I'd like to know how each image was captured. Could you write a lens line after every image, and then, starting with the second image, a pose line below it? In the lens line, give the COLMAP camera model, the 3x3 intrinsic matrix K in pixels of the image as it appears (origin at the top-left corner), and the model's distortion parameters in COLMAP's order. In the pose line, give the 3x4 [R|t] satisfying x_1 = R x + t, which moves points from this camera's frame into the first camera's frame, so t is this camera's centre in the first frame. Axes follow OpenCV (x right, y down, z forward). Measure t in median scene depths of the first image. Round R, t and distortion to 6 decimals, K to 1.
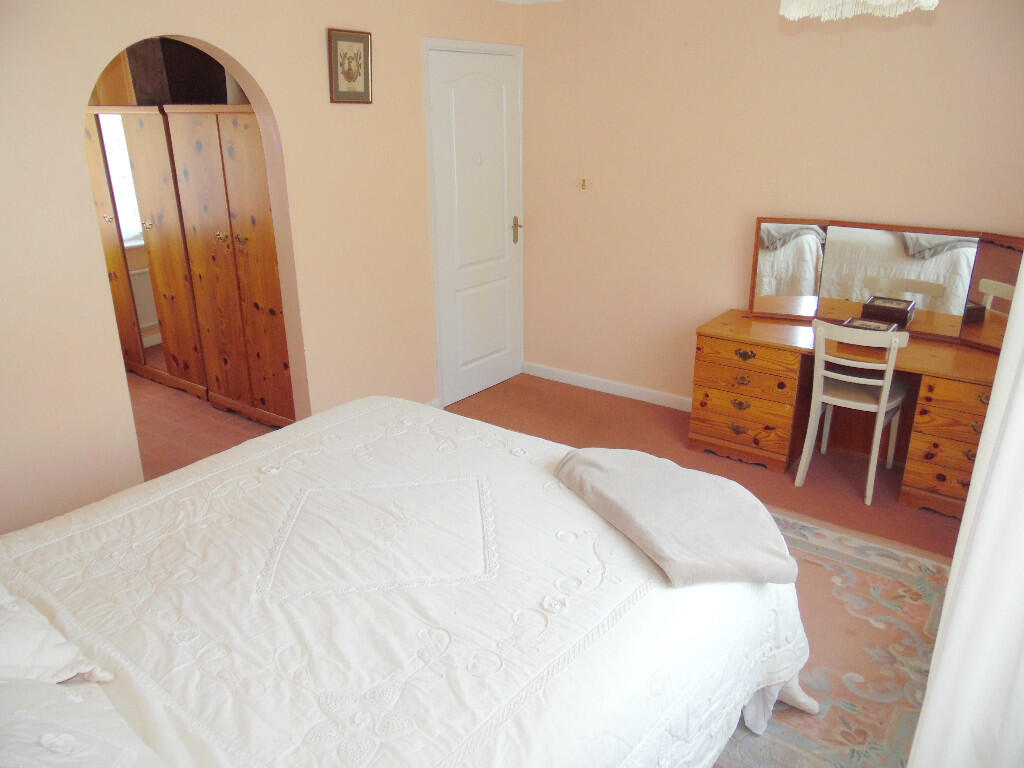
lens RADIAL K [[764.9, 0, 516.7], [0, 764.9, 376.3], [0, 0, 1]] dist [-0.040855, 0.062160]
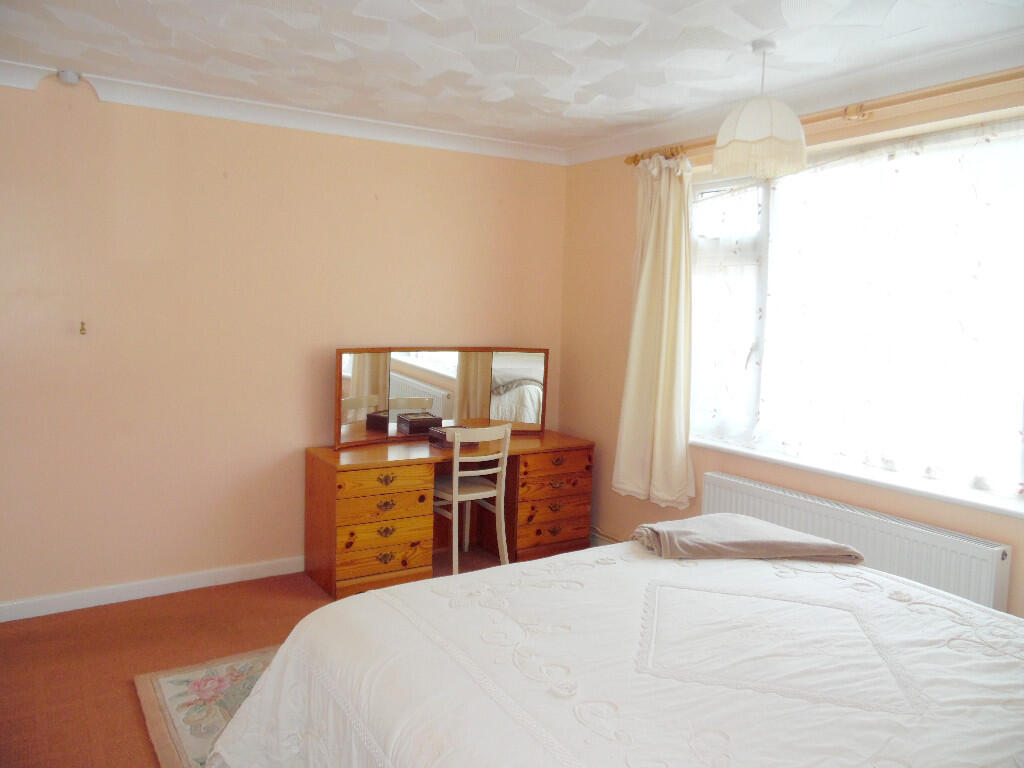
lens RADIAL K [[764.9, 0, 516.7], [0, 764.9, 376.3], [0, 0, 1]] dist [-0.040855, 0.062160]
pose [[0.360005, -0.069696, 0.930344, -0.559672], [0.283840, 0.958116, -0.038058, -0.070586], [-0.888725, 0.277770, 0.364709, 0.446262]]
